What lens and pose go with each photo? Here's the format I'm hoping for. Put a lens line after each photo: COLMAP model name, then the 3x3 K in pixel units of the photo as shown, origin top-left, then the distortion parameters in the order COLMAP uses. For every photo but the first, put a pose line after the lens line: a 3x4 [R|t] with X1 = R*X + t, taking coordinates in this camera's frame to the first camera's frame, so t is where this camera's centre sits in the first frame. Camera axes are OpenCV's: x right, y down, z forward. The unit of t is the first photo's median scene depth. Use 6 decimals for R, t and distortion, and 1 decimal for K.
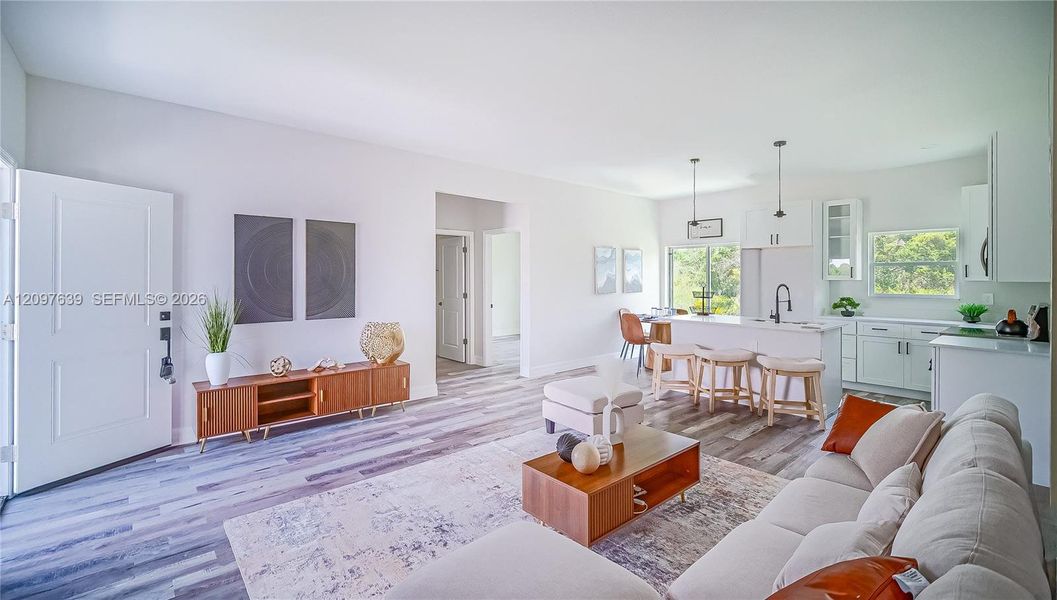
lens RADIAL K [[452.1, 0, 517.1], [0, 452.1, 274.2], [0, 0, 1]] dist [-0.005379, -0.000762]
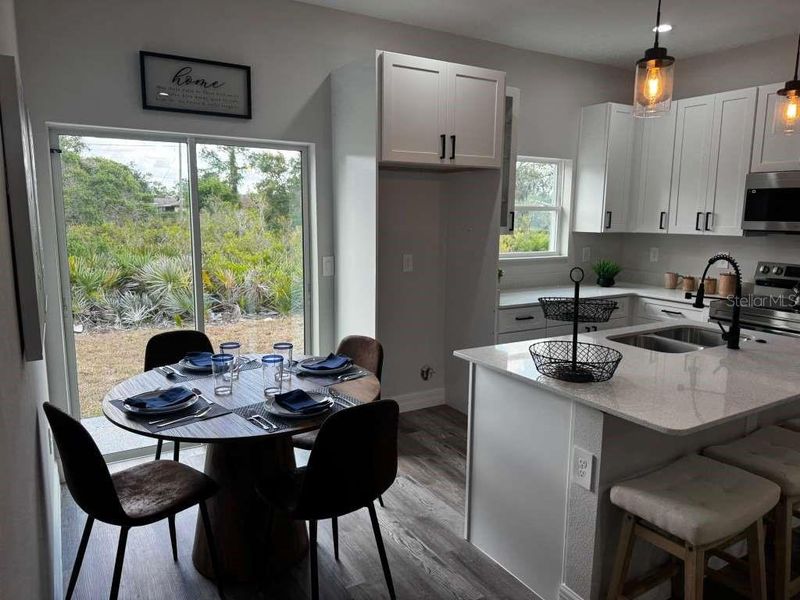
lens RADIAL K [[564.3, 0, 399.5], [0, 564.3, 296.3], [0, 0, 1]] dist [0.061595, -0.070993]
pose [[0.161824, -0.144607, 0.976167, -0.005727], [-0.015242, 0.988721, 0.148993, -0.022051], [-0.986702, -0.038990, 0.157795, 1.530142]]
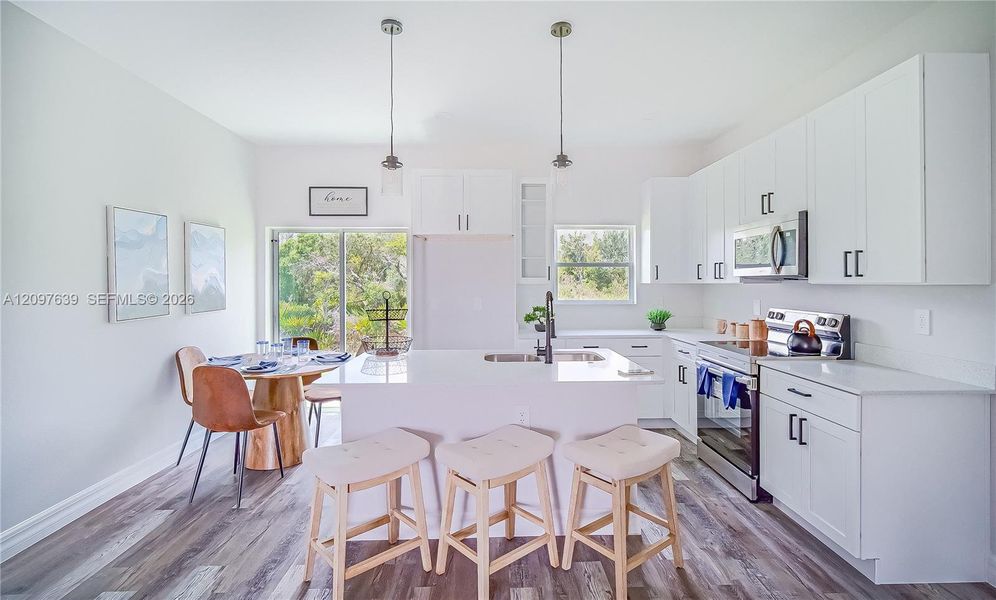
lens RADIAL K [[459.6, 0, 497.1], [0, 459.6, 279.2], [0, 0, 1]] dist [-0.000548, -0.000923]
pose [[0.631097, 0.000724, 0.775703, 0.134418], [-0.000990, 1.000000, -0.000128, 0.009292], [-0.775703, -0.000687, 0.631098, 0.867795]]
